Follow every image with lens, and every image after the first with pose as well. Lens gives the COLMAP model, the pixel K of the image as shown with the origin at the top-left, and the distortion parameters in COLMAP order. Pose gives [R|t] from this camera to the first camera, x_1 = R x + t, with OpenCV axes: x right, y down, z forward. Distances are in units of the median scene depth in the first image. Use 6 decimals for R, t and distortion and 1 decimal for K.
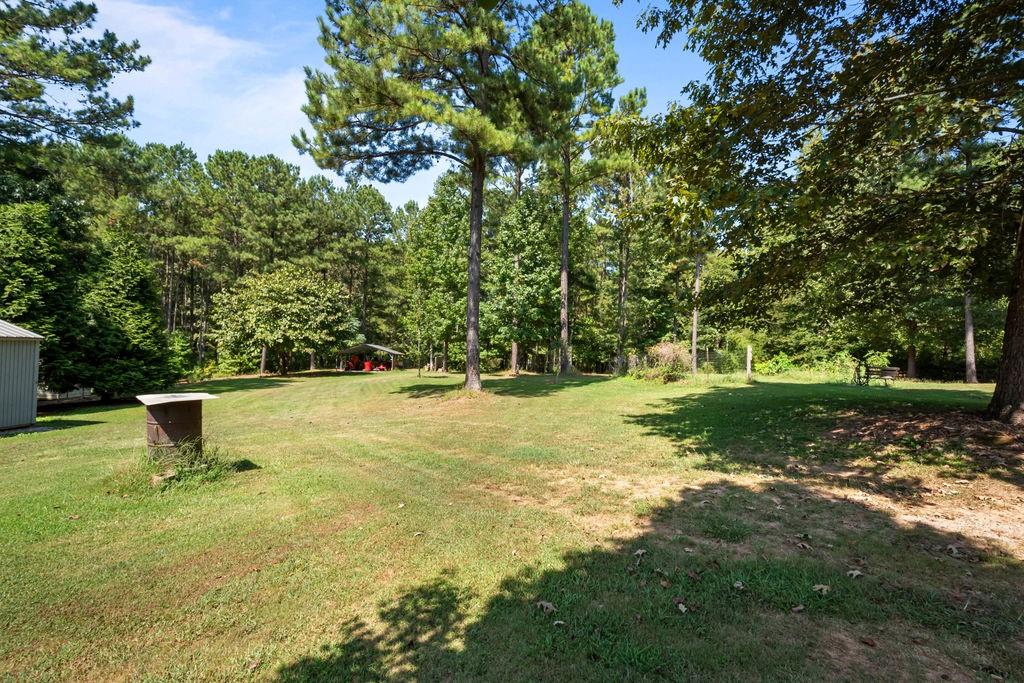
lens RADIAL K [[465.4, 0, 513.5], [0, 465.4, 352.3], [0, 0, 1]] dist [-0.000316, -0.000631]
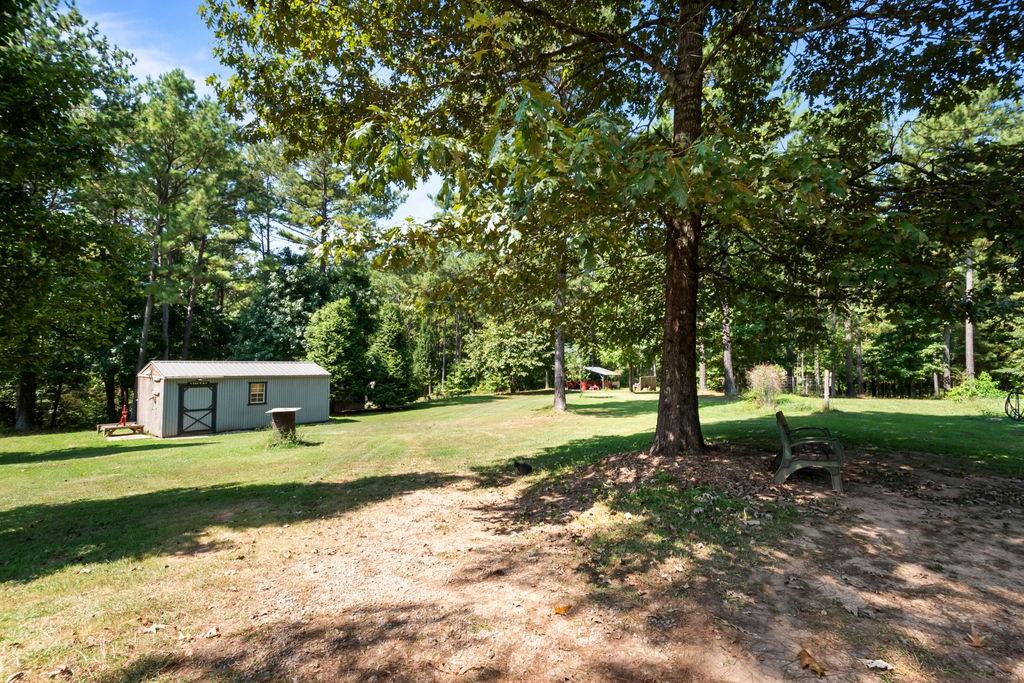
lens RADIAL K [[449.2, 0, 514.4], [0, 449.2, 352.4], [0, 0, 1]] dist [0.003910, -0.000062]
pose [[0.819178, -0.040489, -0.572109, 0.434952], [0.019227, 0.998883, -0.043163, -0.019365], [0.573217, 0.024358, 0.819041, -0.044087]]
